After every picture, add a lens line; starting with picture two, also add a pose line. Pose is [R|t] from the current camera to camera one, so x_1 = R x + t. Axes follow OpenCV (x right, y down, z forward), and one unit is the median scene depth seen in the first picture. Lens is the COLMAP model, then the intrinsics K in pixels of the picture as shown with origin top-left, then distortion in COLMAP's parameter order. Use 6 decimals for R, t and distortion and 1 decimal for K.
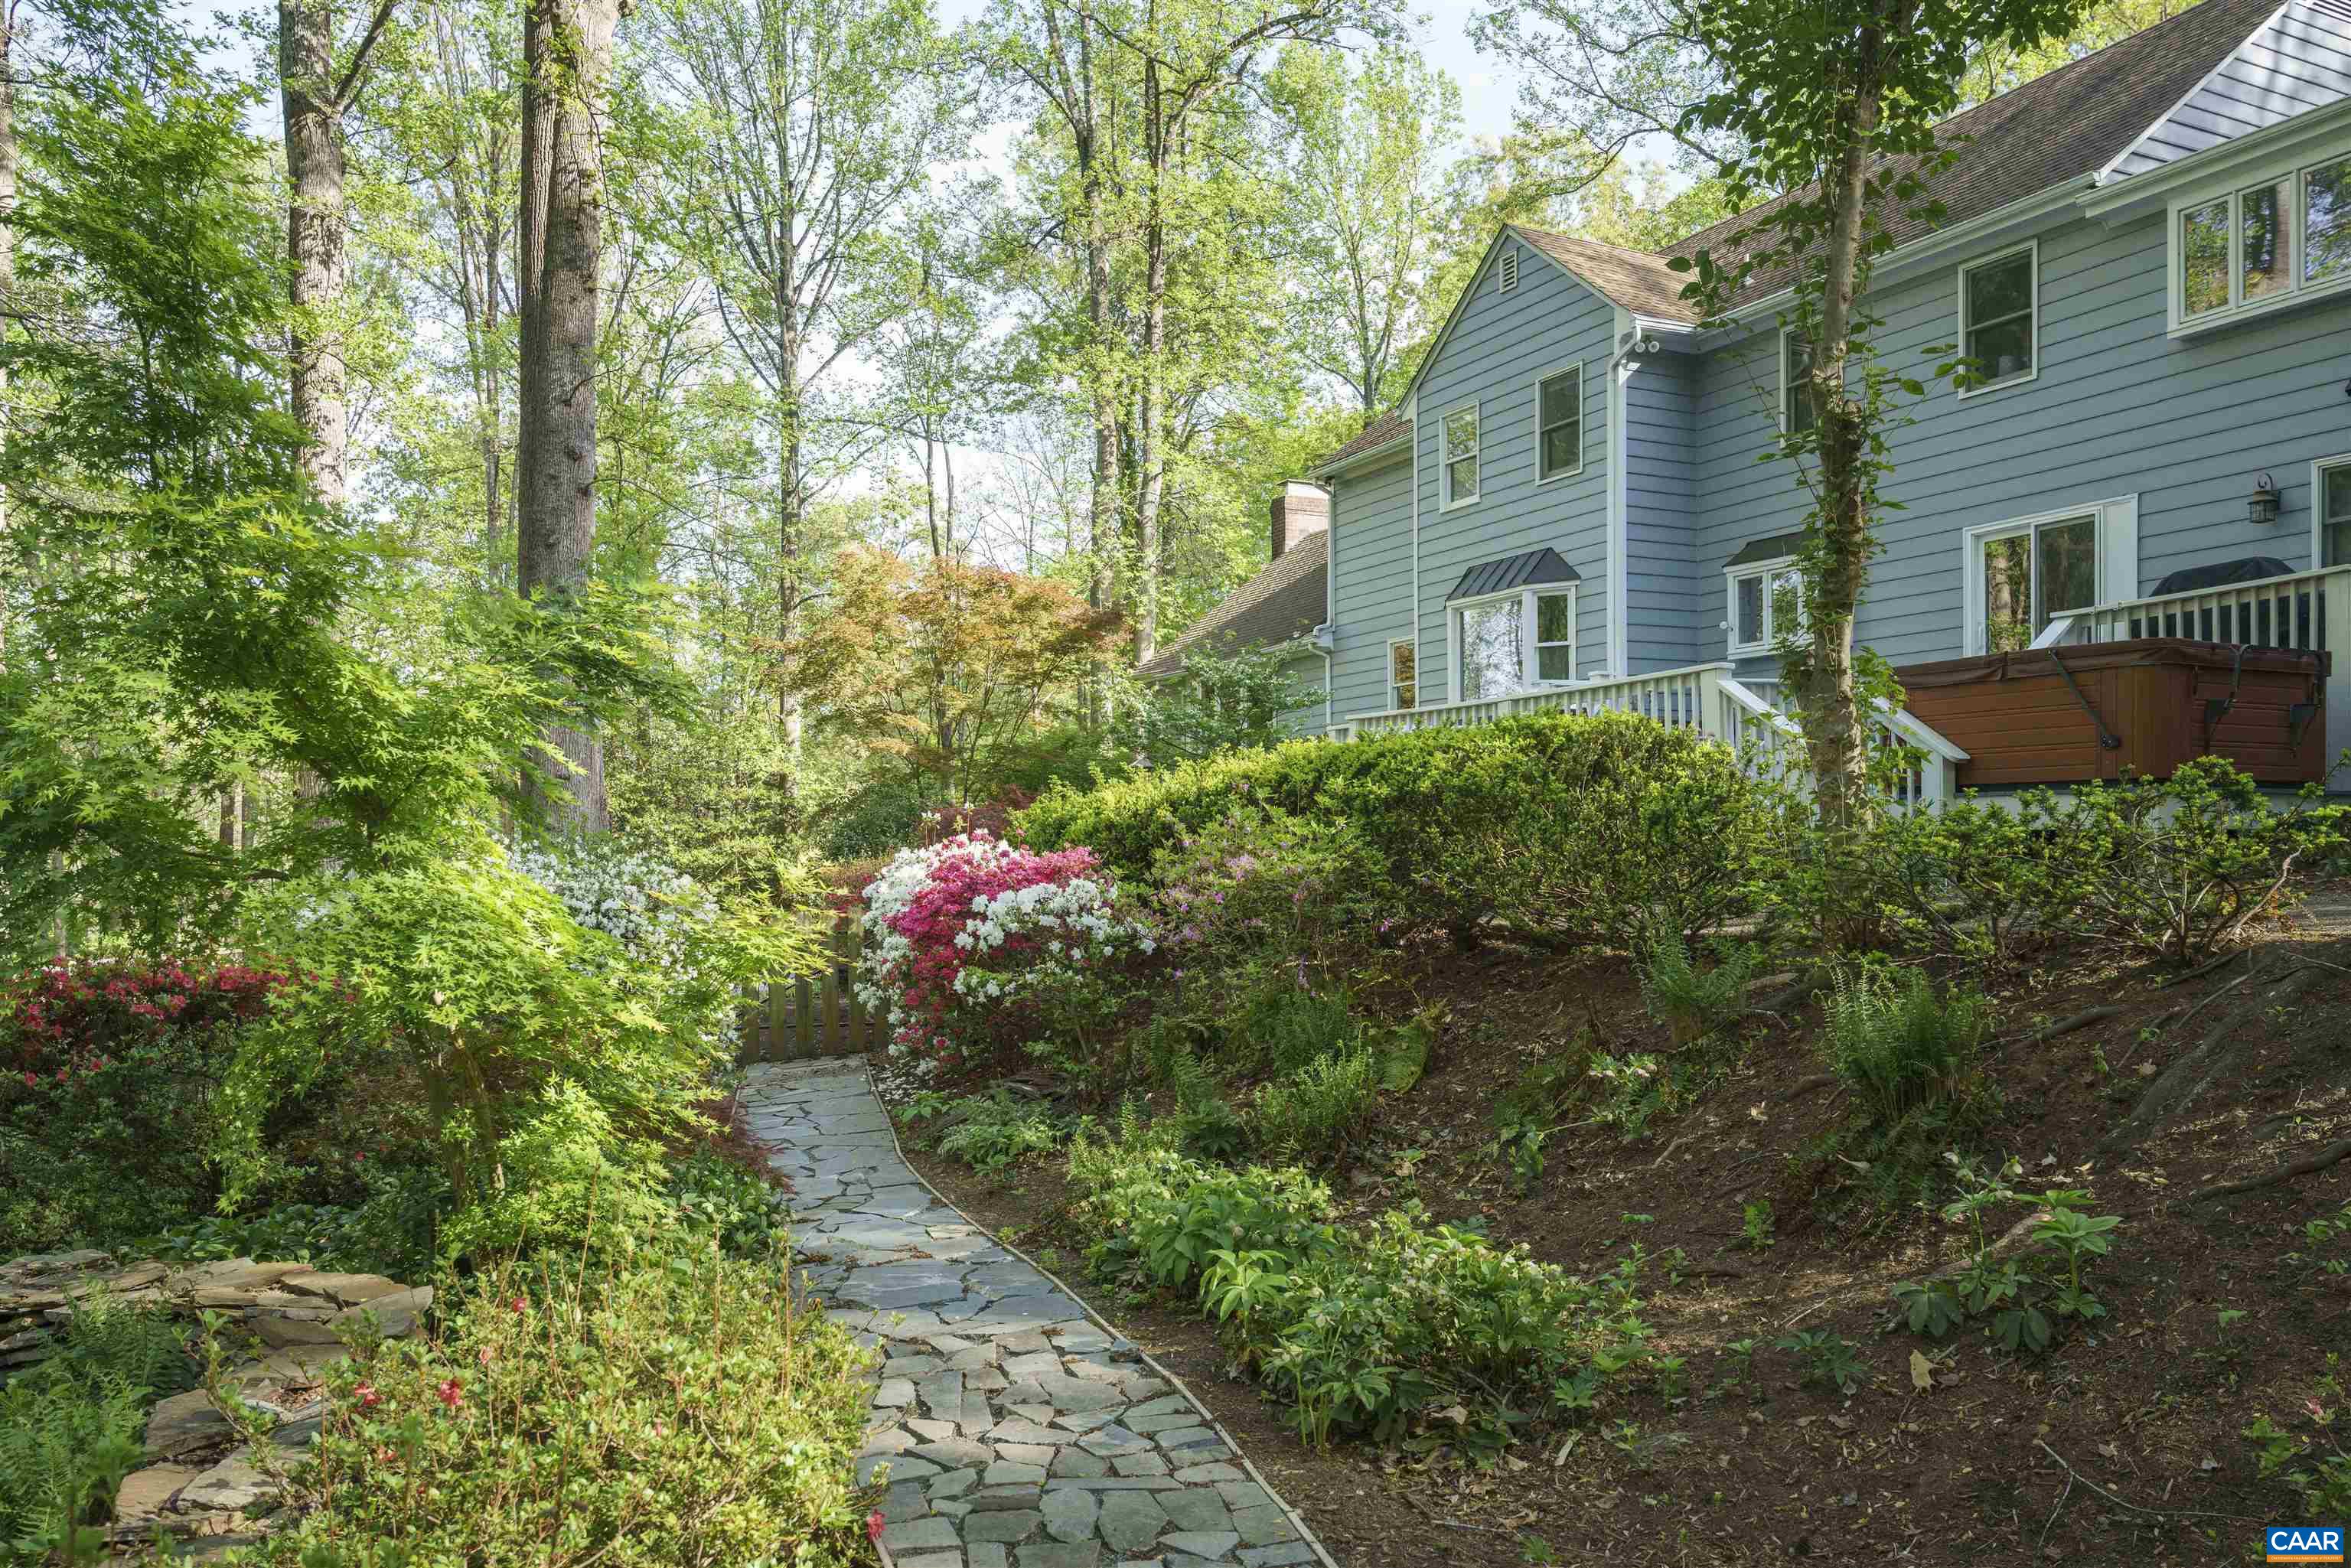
lens RADIAL K [[1741.0, 0, 1201.4], [0, 1741.0, 900.2], [0, 0, 1]] dist [0.002806, 0.000396]
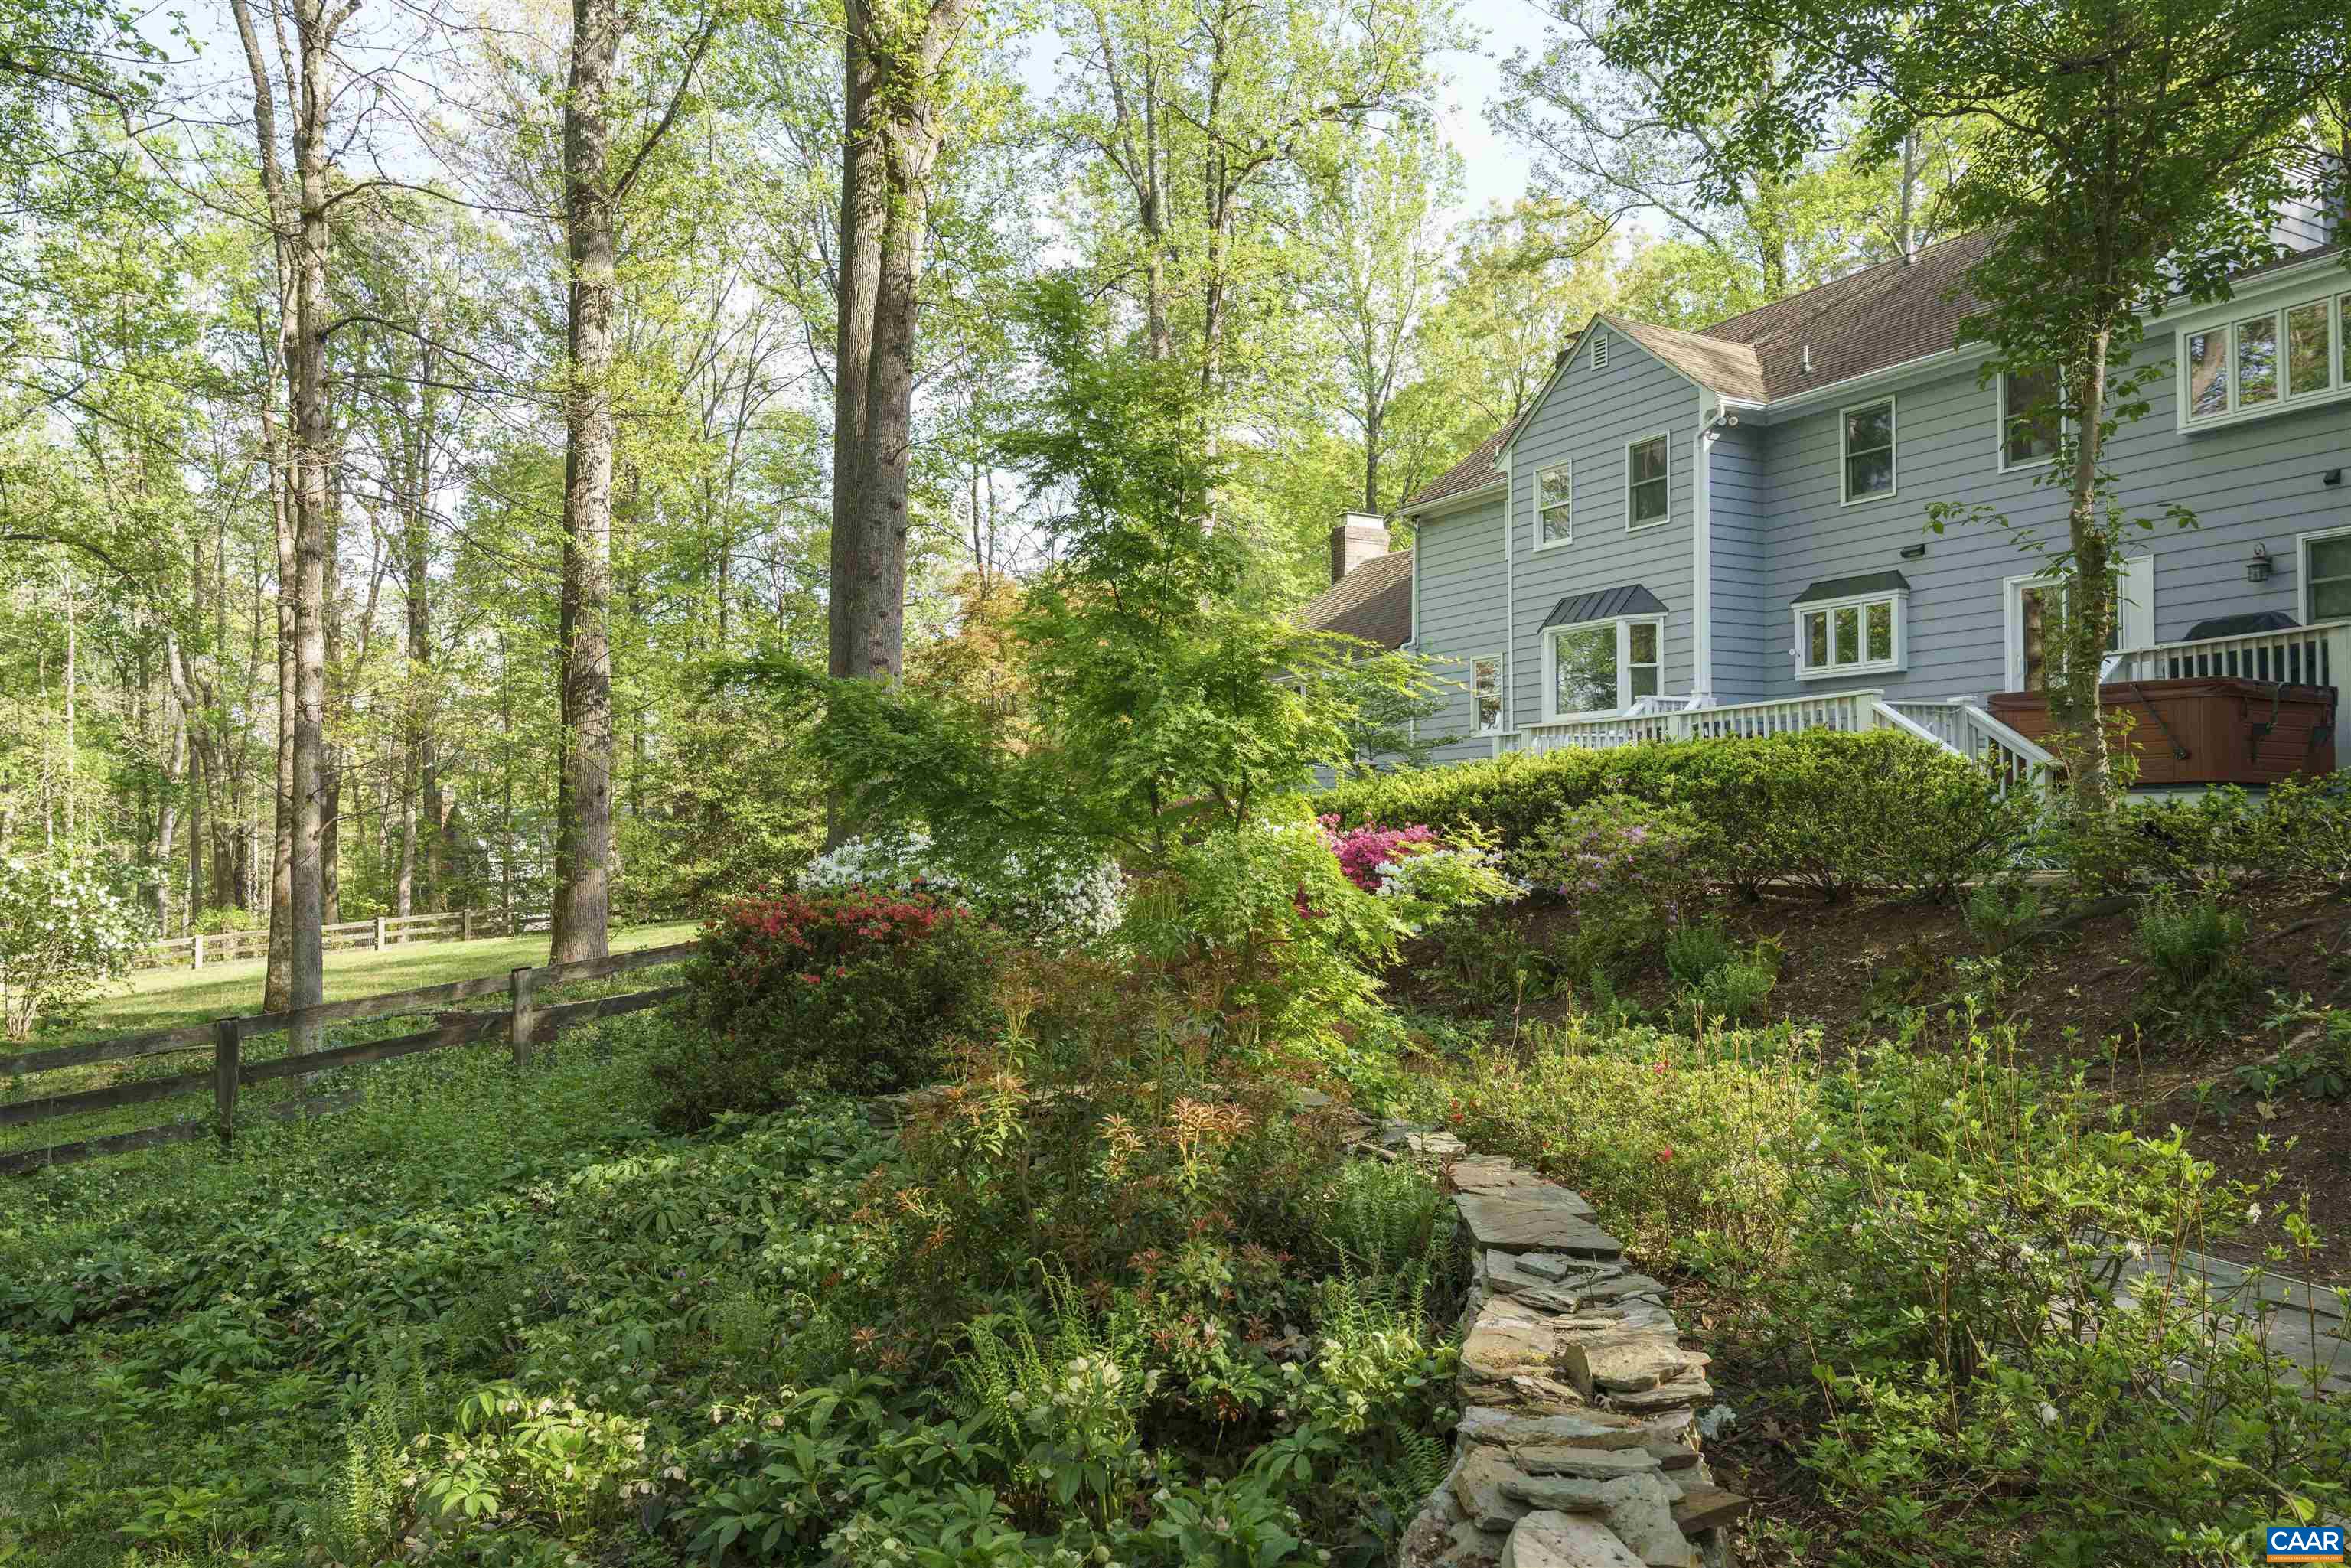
lens RADIAL K [[1701.8, 0, 1179.2], [0, 1701.8, 821.6], [0, 0, 1]] dist [0.005298, -0.000908]
pose [[0.999362, 0.009522, 0.034417, -0.152340], [-0.008023, 0.999024, -0.043434, 0.012375], [-0.034797, 0.043130, 0.998463, -0.142299]]
